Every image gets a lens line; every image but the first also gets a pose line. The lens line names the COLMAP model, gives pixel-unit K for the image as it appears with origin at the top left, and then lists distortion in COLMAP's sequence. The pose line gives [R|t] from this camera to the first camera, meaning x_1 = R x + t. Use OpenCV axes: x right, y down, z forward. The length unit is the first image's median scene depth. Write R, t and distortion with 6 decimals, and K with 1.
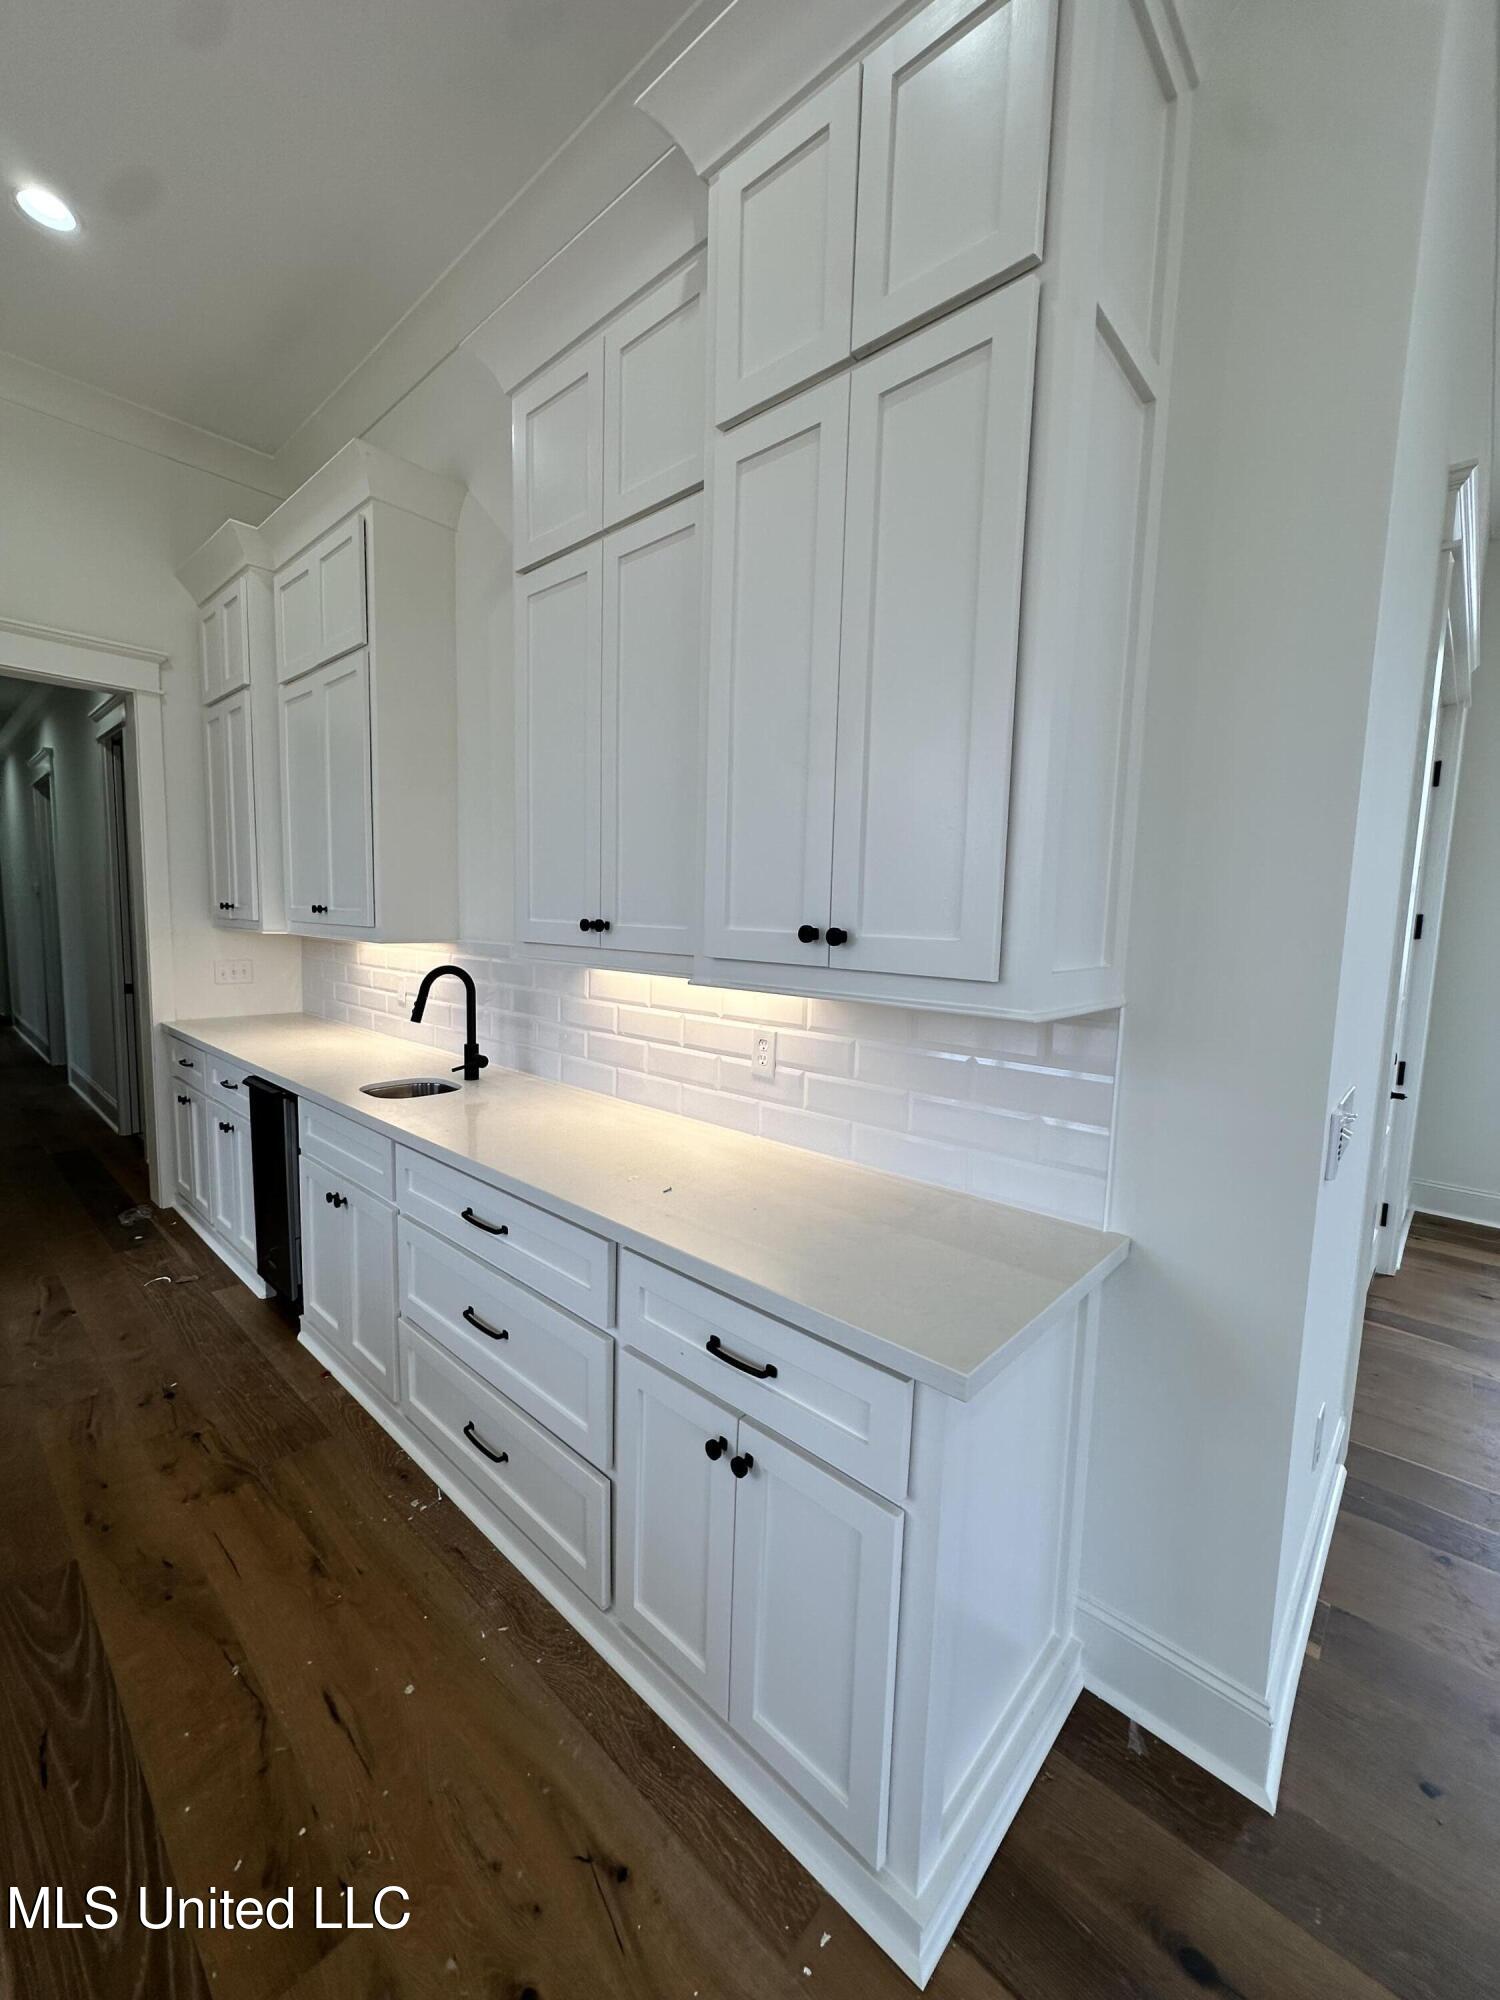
lens RADIAL K [[795.4, 0, 750.8], [0, 795.4, 1001.1], [0, 0, 1]] dist [-0.004691, 0.001182]
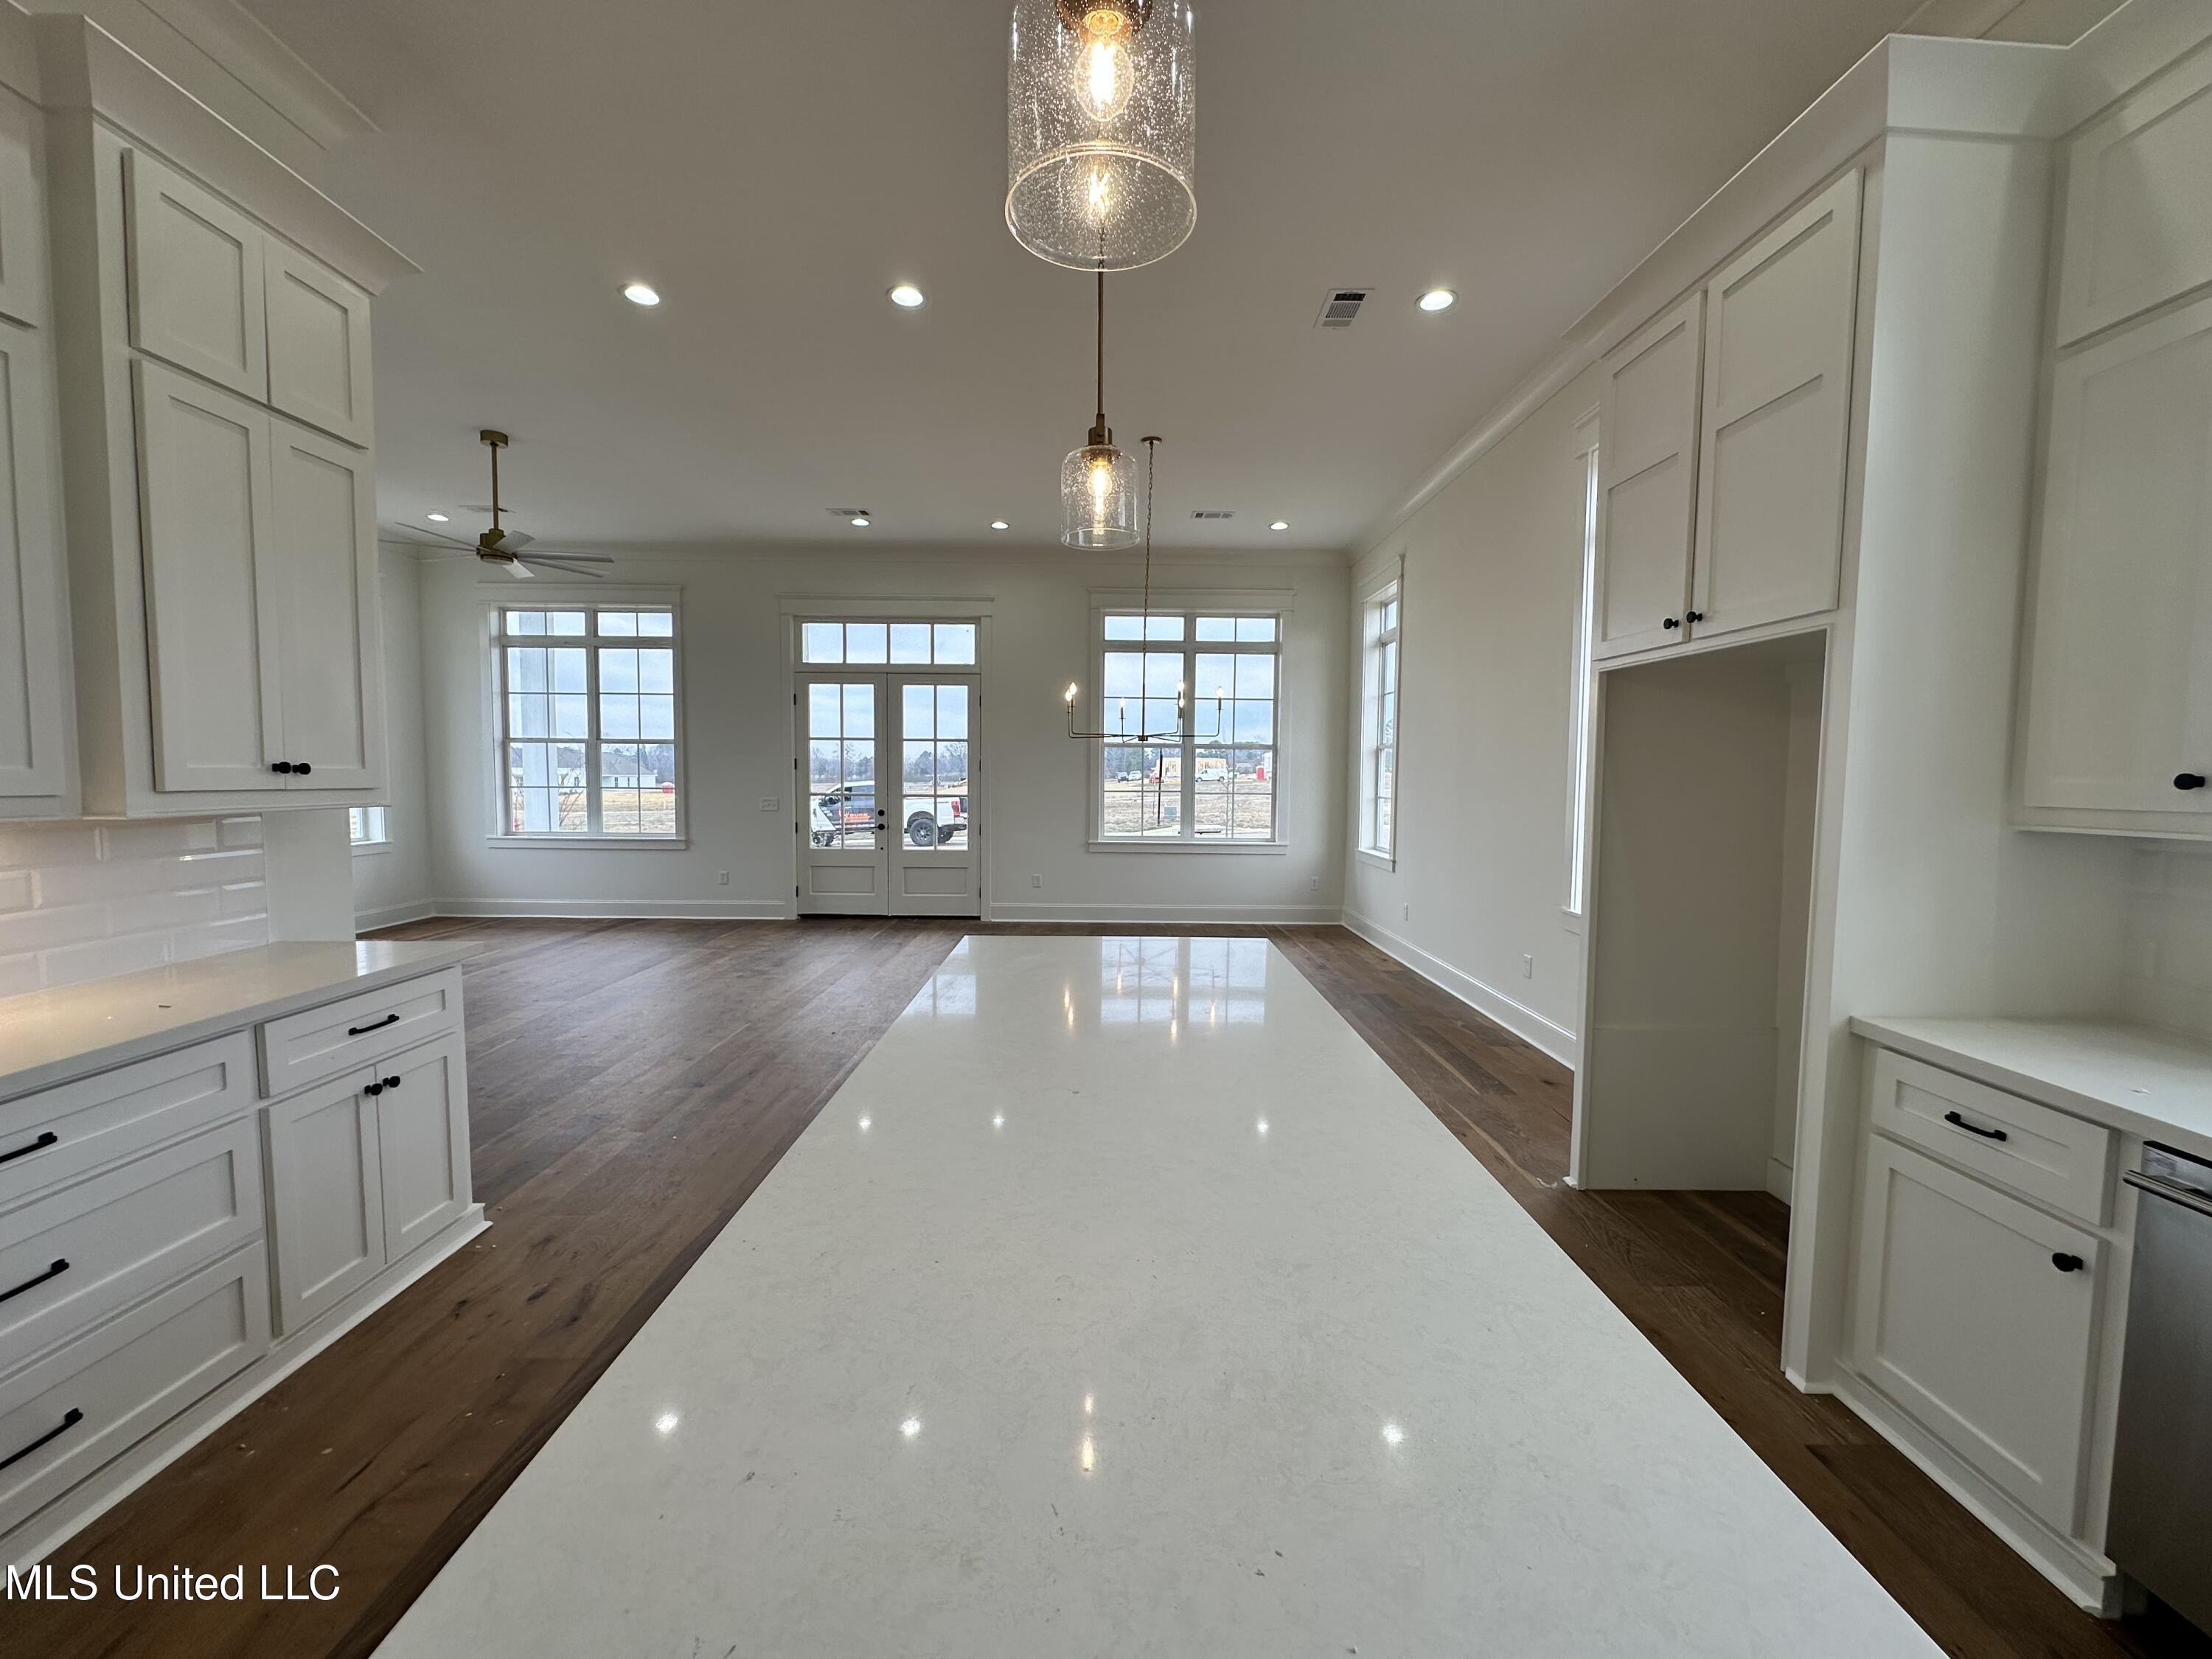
lens RADIAL K [[879.7, 0, 1105.1], [0, 879.7, 827.3], [0, 0, 1]] dist [-0.004691, 0.001182]
pose [[-0.675131, -0.079851, 0.733363, -1.505017], [0.050374, 0.986814, 0.153821, -0.102746], [-0.735976, 0.140792, -0.662206, 0.664609]]
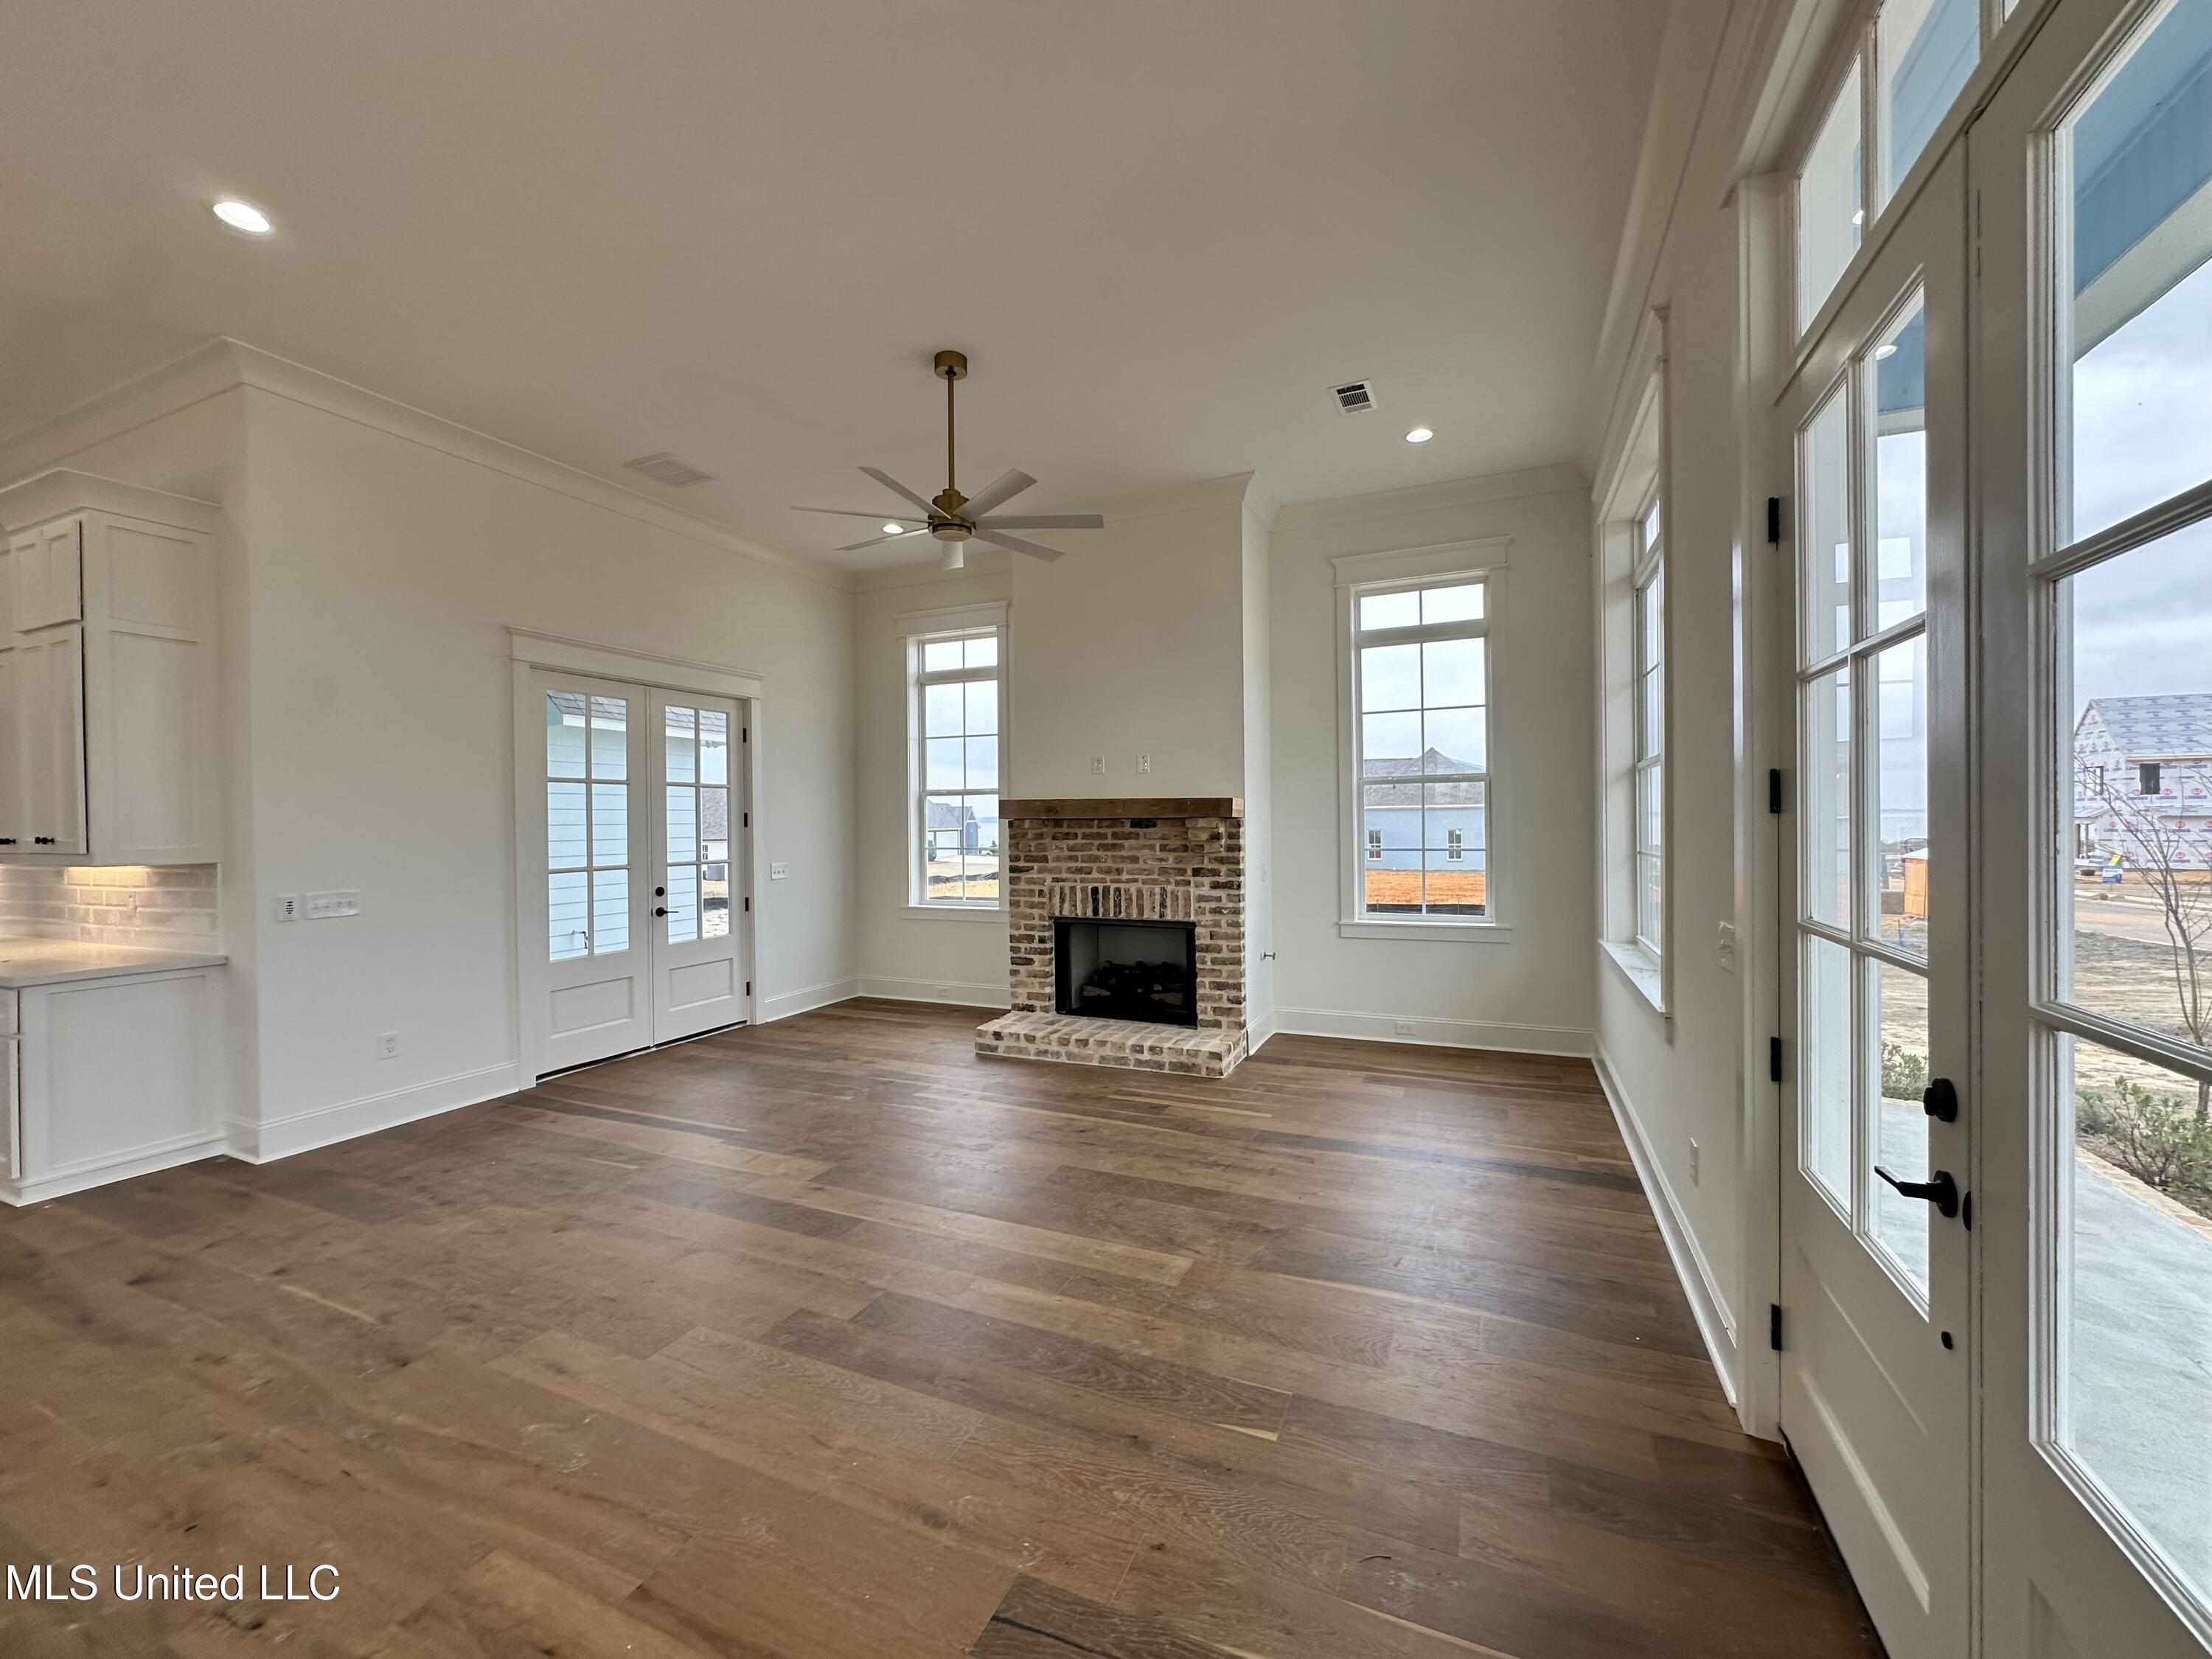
lens RADIAL K [[879.7, 0, 1107.6], [0, 879.7, 827.0], [0, 0, 1]] dist [-0.004691, 0.001182]
pose [[0.946931, -0.044045, 0.318405, 1.632499], [0.074266, 0.993745, -0.083401, 0.242358], [-0.312740, 0.102622, 0.944279, -1.826759]]
